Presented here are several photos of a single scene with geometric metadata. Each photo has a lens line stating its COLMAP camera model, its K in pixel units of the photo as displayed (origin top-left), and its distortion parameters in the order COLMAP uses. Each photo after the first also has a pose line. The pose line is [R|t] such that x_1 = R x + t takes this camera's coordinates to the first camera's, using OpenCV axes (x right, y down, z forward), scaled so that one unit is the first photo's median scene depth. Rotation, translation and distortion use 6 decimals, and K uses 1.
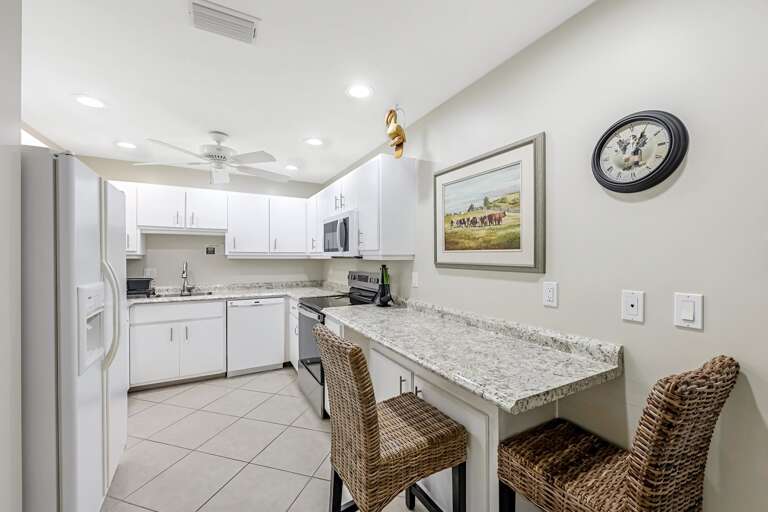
lens RADIAL K [[306.7, 0, 382.5], [0, 306.7, 256.5], [0, 0, 1]] dist [-0.002333, -0.000578]
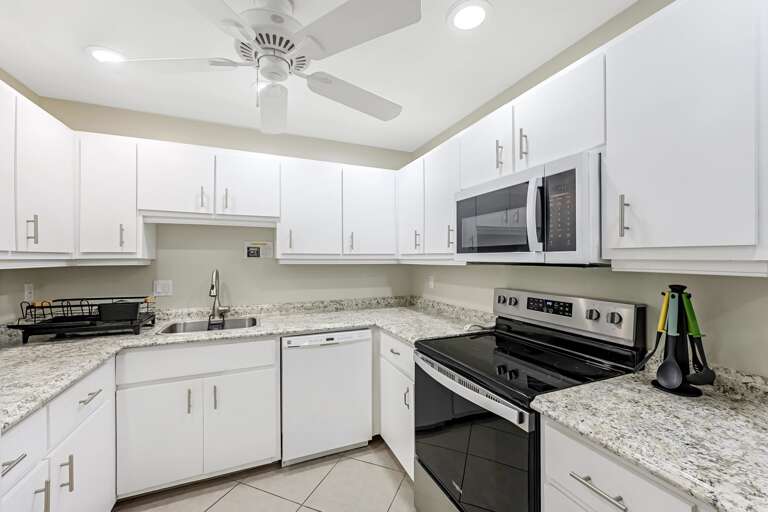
lens RADIAL K [[306.7, 0, 384.3], [0, 306.7, 256.6], [0, 0, 1]] dist [-0.002333, -0.000578]
pose [[0.995255, -0.002341, -0.097277, -0.248848], [0.001977, 0.999991, -0.003843, -0.006198], [0.097285, 0.003633, 0.995250, 0.426298]]
